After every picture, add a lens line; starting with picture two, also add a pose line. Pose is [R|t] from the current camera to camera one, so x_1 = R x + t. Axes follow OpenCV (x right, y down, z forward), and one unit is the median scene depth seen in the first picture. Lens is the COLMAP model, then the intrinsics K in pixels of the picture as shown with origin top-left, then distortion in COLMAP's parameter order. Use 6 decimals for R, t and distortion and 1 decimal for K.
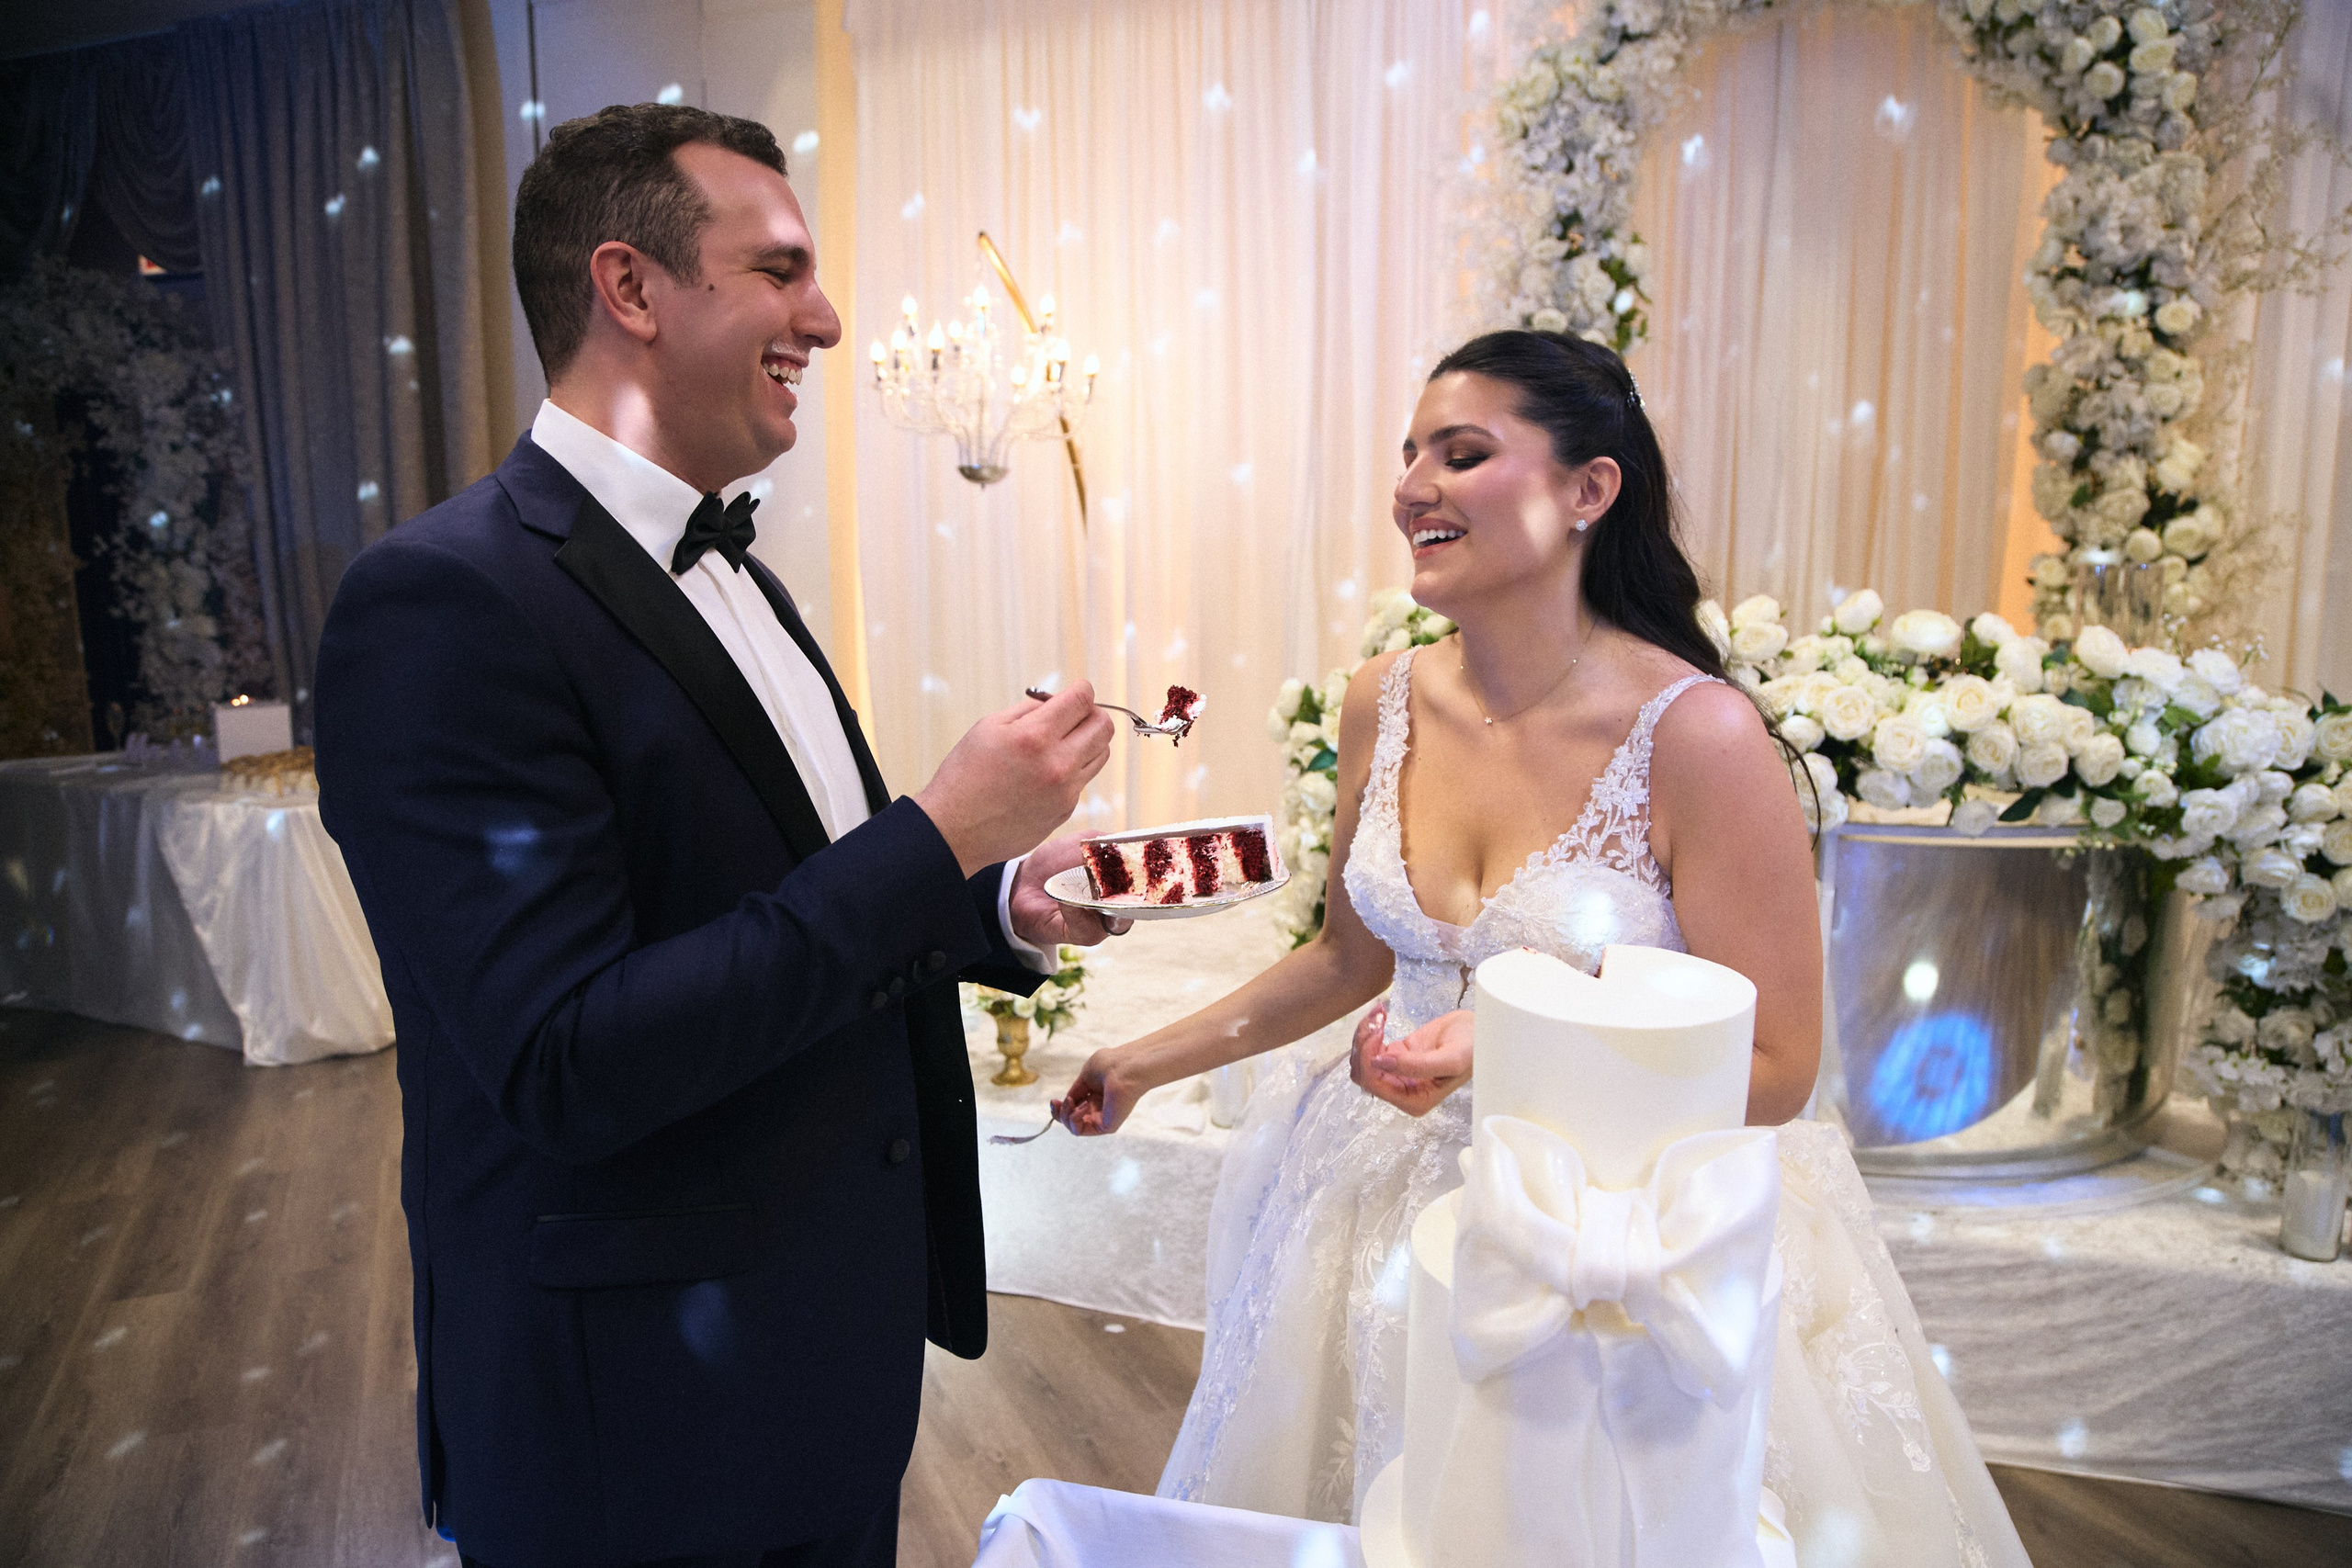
lens RADIAL K [[2072.4, 0, 1176.0], [0, 2072.4, 784.0], [0, 0, 1]] dist [0.033988, 0.170250]
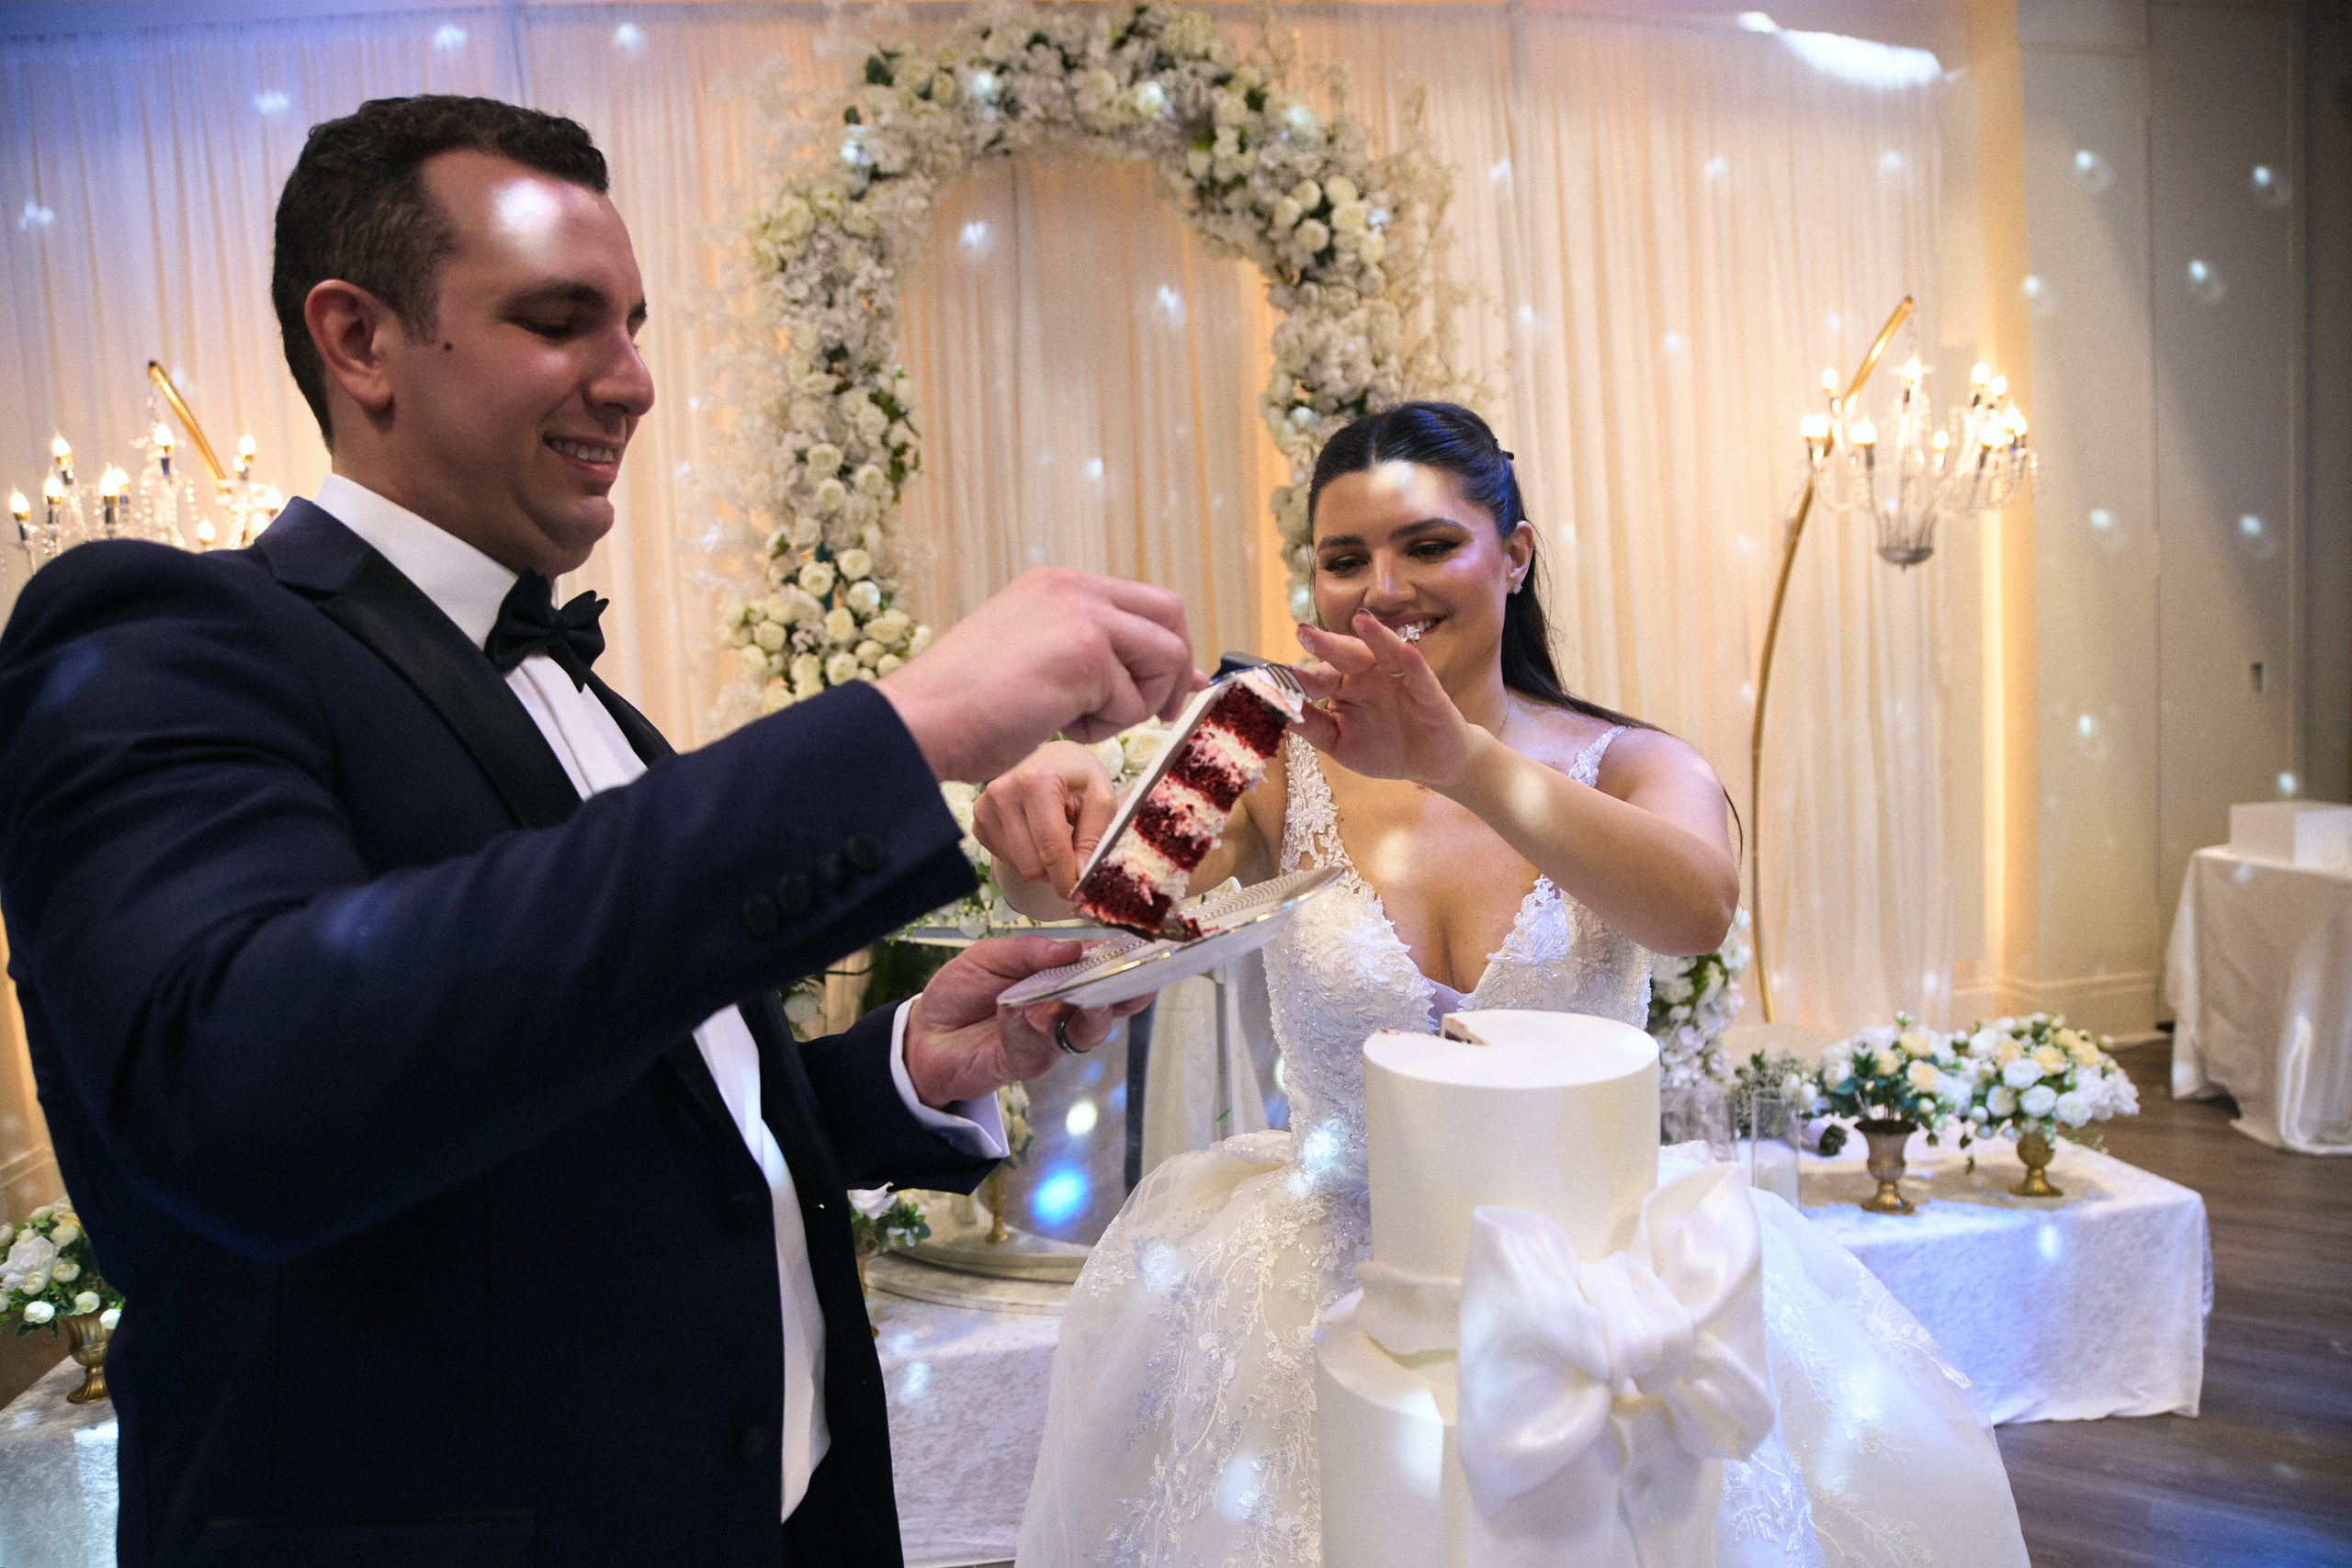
lens RADIAL K [[2072.4, 0, 1176.0], [0, 2072.4, 784.0], [0, 0, 1]] dist [0.033988, 0.170250]
pose [[0.884634, -0.095318, 0.456439, -0.142827], [0.132119, 0.990006, -0.049321, -0.000150], [-0.447176, 0.103936, 0.888387, 0.081045]]
